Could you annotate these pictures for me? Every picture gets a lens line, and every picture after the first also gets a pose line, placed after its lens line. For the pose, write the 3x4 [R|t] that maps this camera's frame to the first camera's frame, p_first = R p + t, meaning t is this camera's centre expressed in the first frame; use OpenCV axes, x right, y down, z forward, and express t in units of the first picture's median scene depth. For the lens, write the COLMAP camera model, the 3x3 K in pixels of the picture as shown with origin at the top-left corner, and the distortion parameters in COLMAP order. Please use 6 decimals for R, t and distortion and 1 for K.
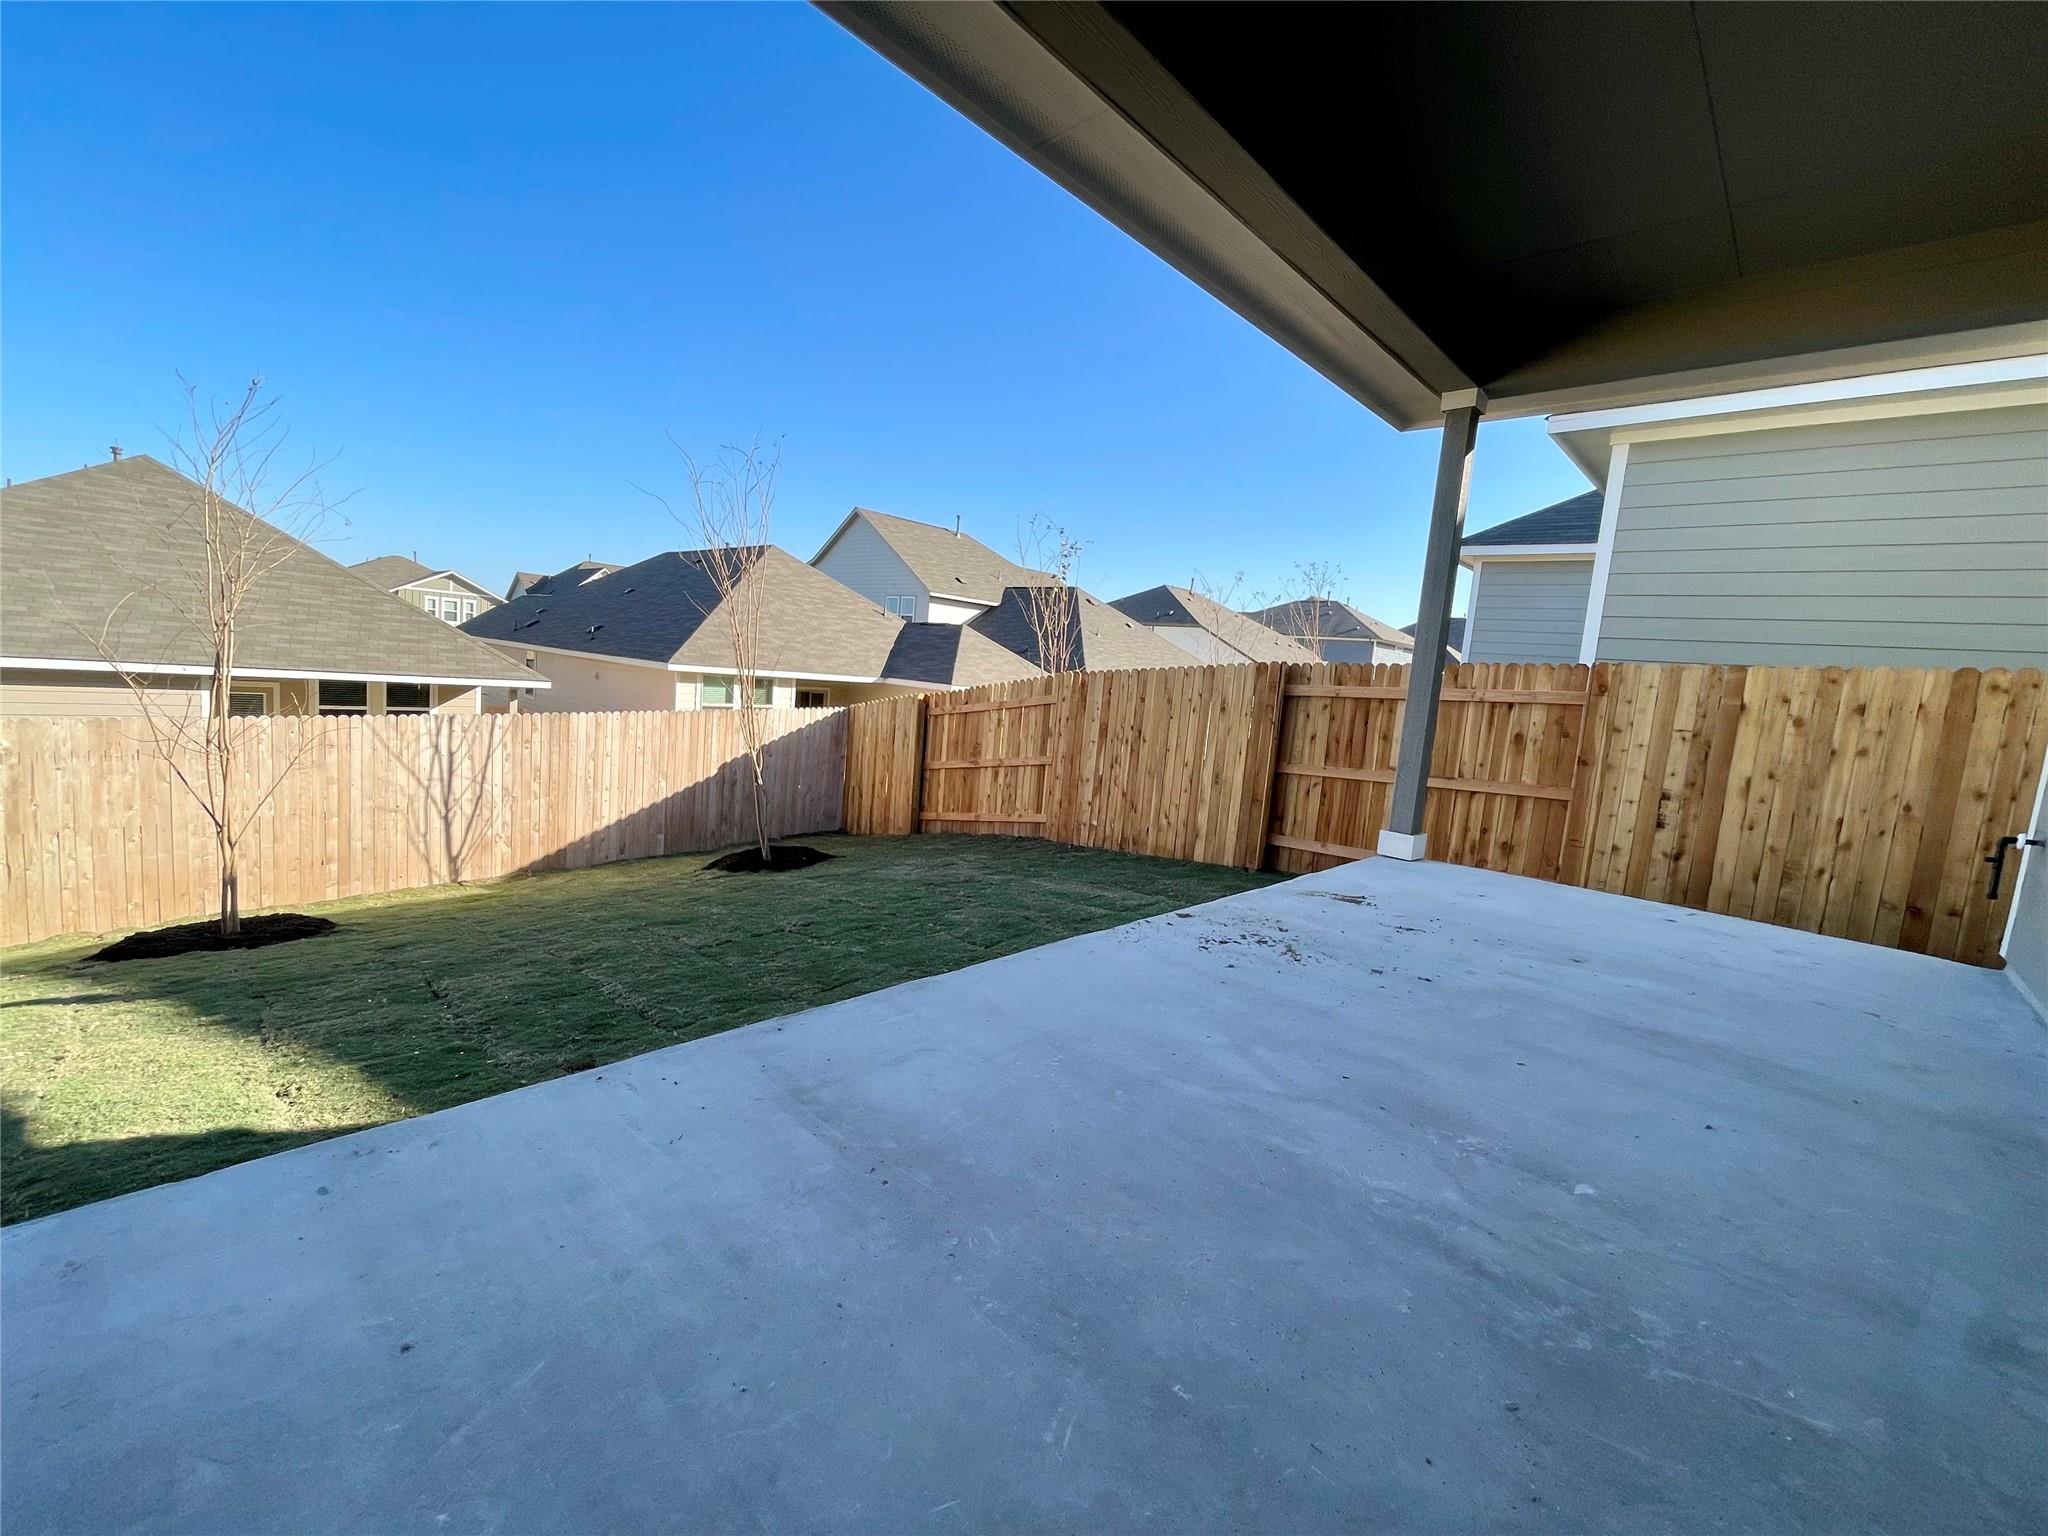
lens RADIAL K [[833.7, 0, 1018.2], [0, 833.7, 759.4], [0, 0, 1]] dist [-0.001163, 0.000205]
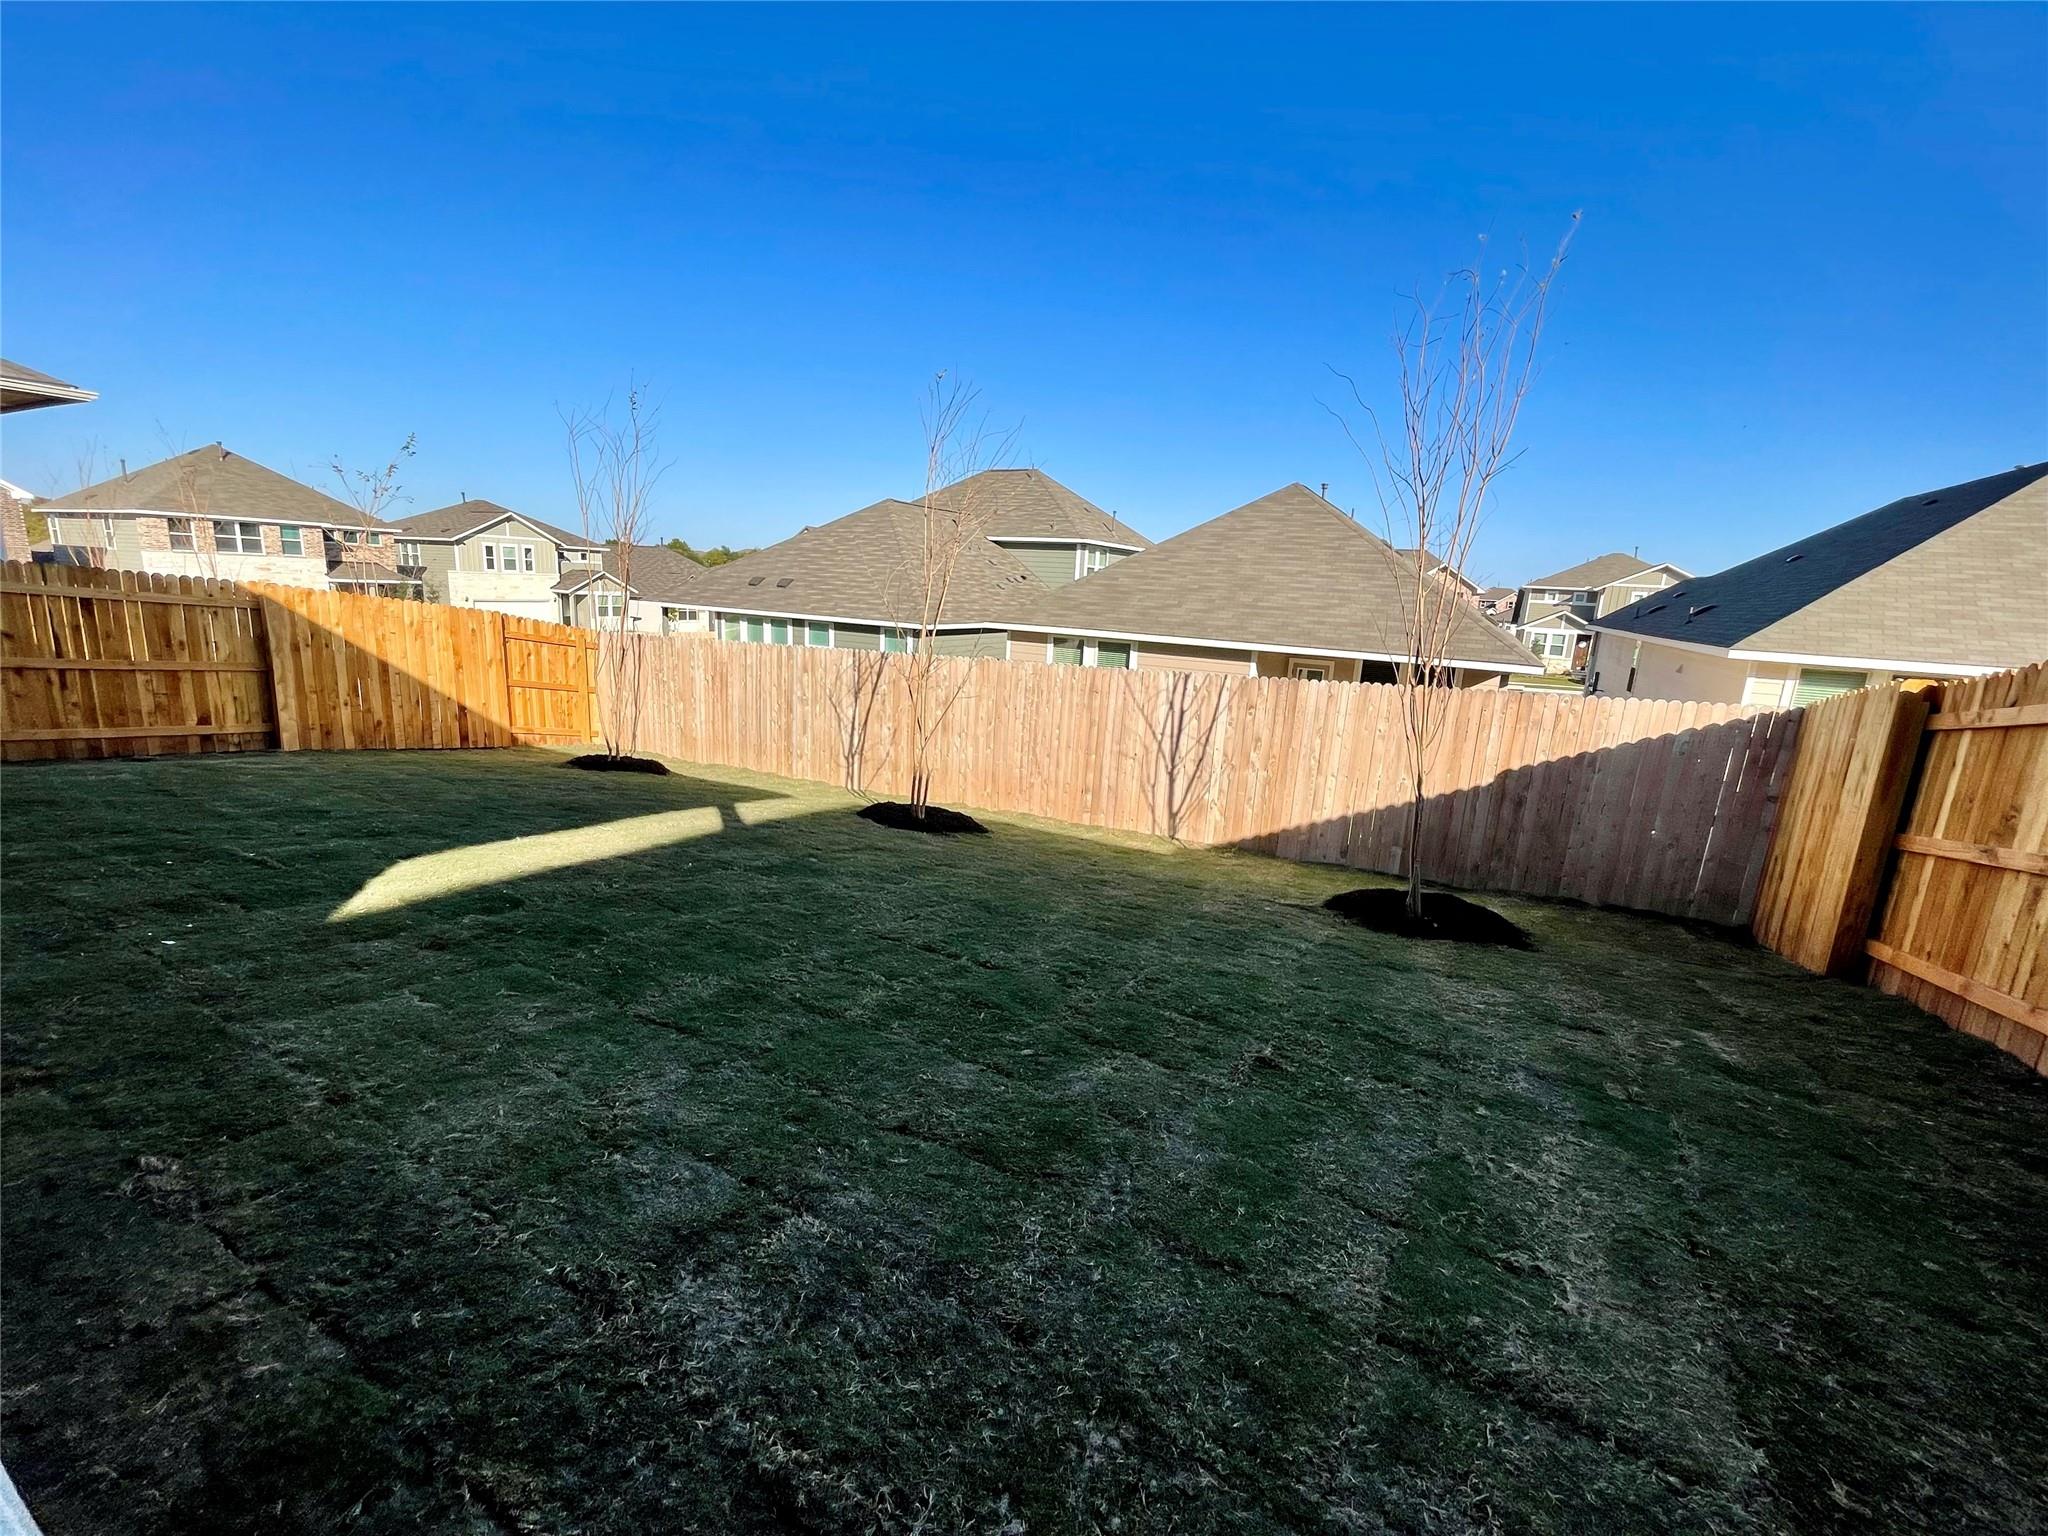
lens RADIAL K [[833.7, 0, 1018.2], [0, 833.7, 759.4], [0, 0, 1]] dist [-0.001163, 0.000205]
pose [[0.270586, 0.129596, -0.953933, 0.221204], [-0.135013, 0.986213, 0.095685, -0.018229], [0.953181, 0.102903, 0.284352, 0.501574]]
